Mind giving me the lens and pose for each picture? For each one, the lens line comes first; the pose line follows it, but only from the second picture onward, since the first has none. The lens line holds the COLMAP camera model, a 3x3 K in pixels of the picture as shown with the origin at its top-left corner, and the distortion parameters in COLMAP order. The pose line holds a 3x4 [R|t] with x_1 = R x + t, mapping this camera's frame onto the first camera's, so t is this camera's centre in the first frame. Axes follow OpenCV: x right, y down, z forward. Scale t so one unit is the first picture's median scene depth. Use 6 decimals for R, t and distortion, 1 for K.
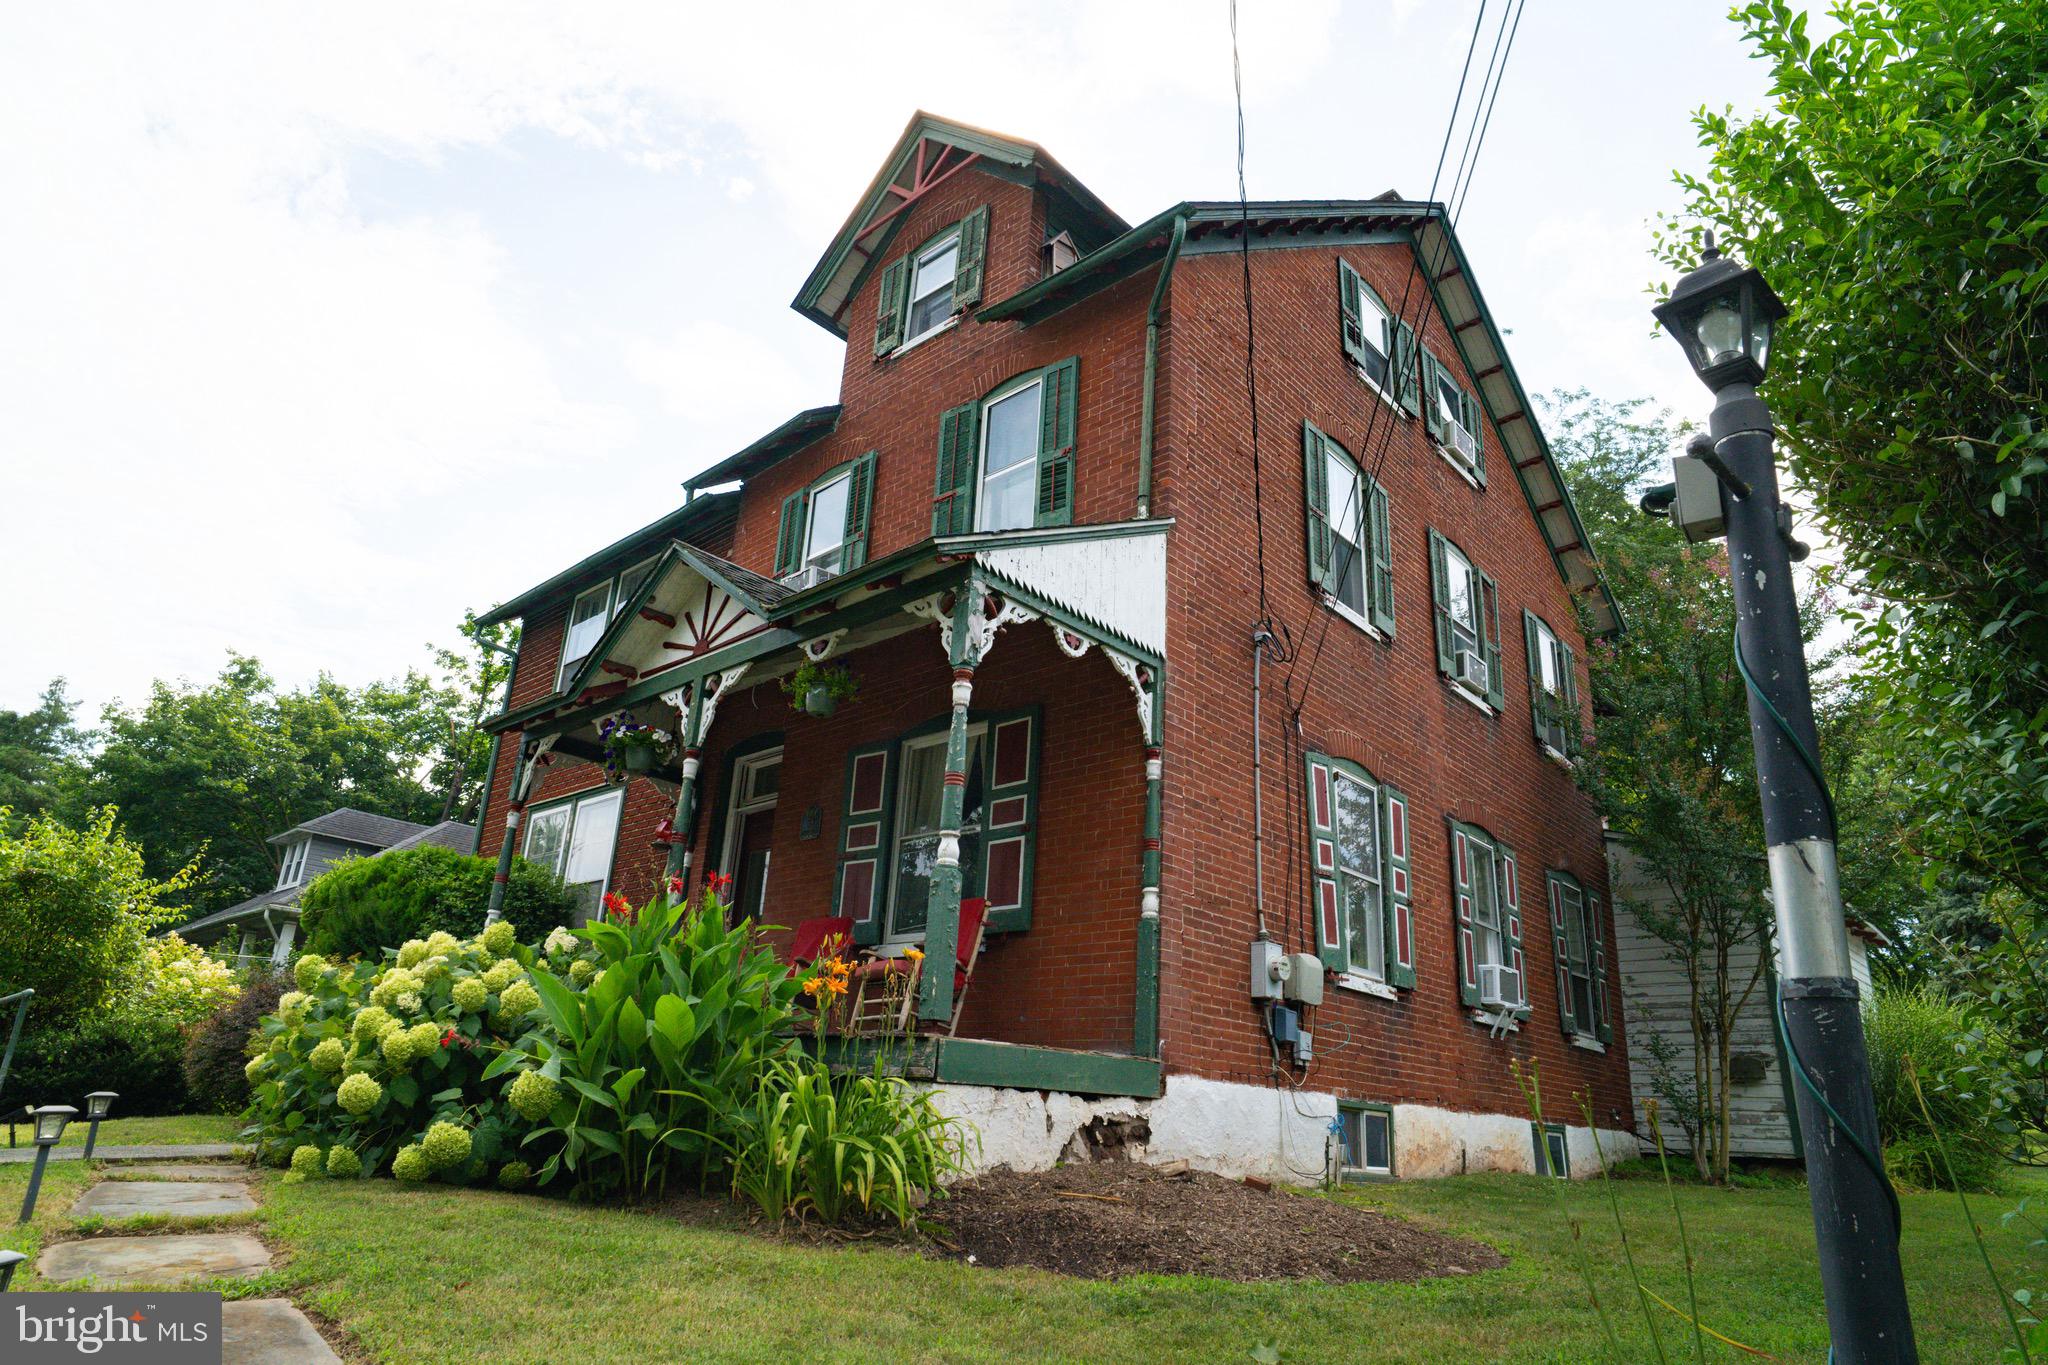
lens RADIAL K [[1184.0, 0, 1029.1], [0, 1184.0, 736.6], [0, 0, 1]] dist [-0.074104, 0.030472]
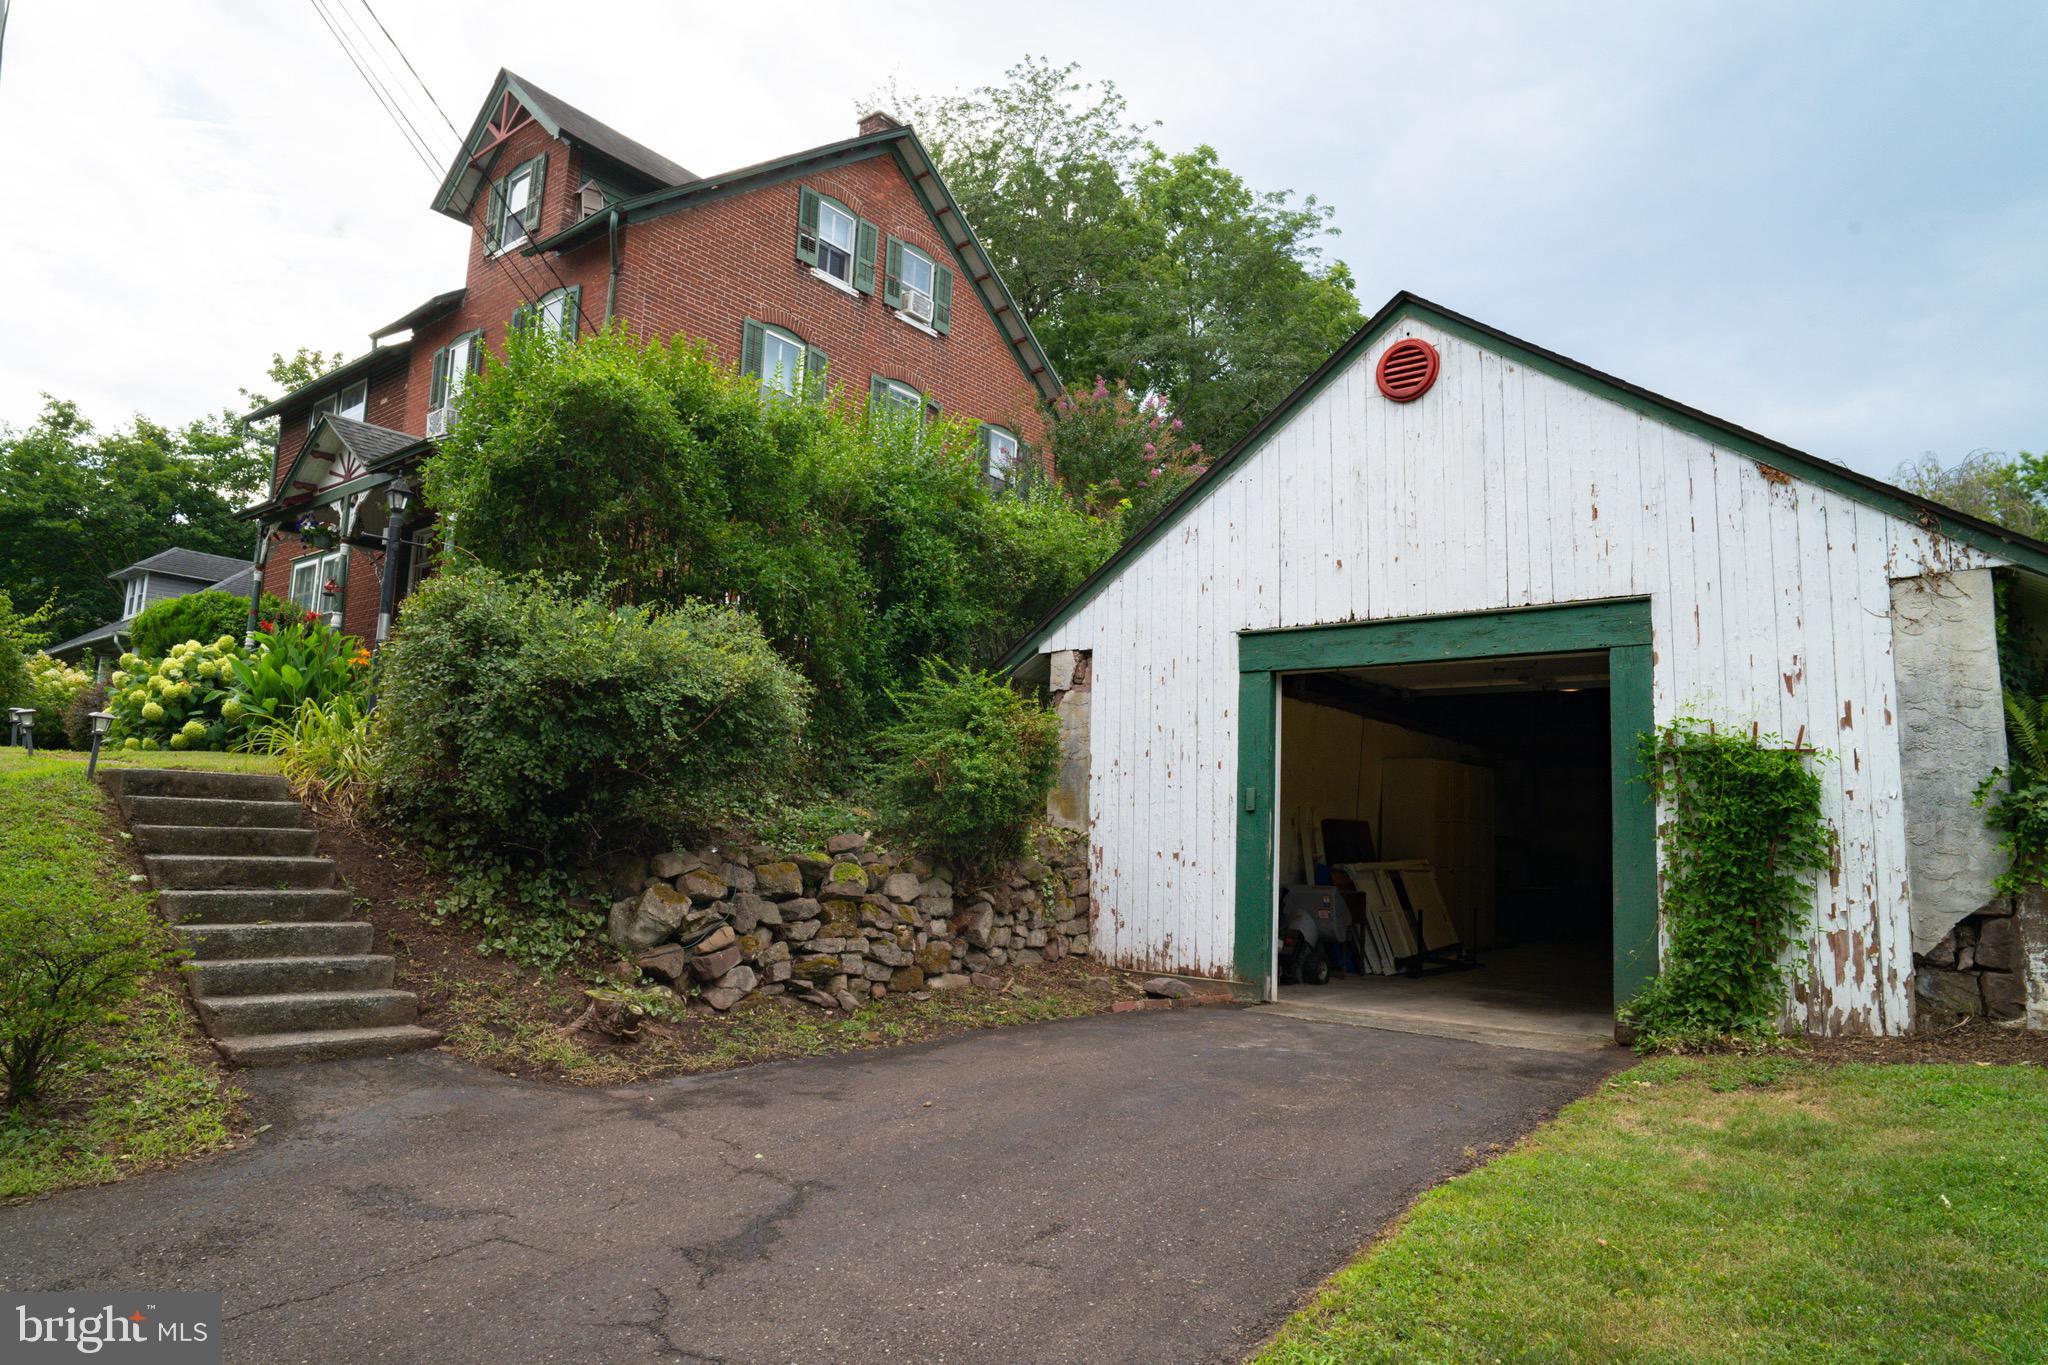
lens RADIAL K [[1184.0, 0, 1029.1], [0, 1184.0, 736.6], [0, 0, 1]] dist [-0.074104, 0.030472]
pose [[0.996221, -0.007473, 0.086531, 0.394290], [-0.012830, 0.972701, 0.231708, -0.077310], [-0.085900, -0.231943, 0.968929, -0.561475]]
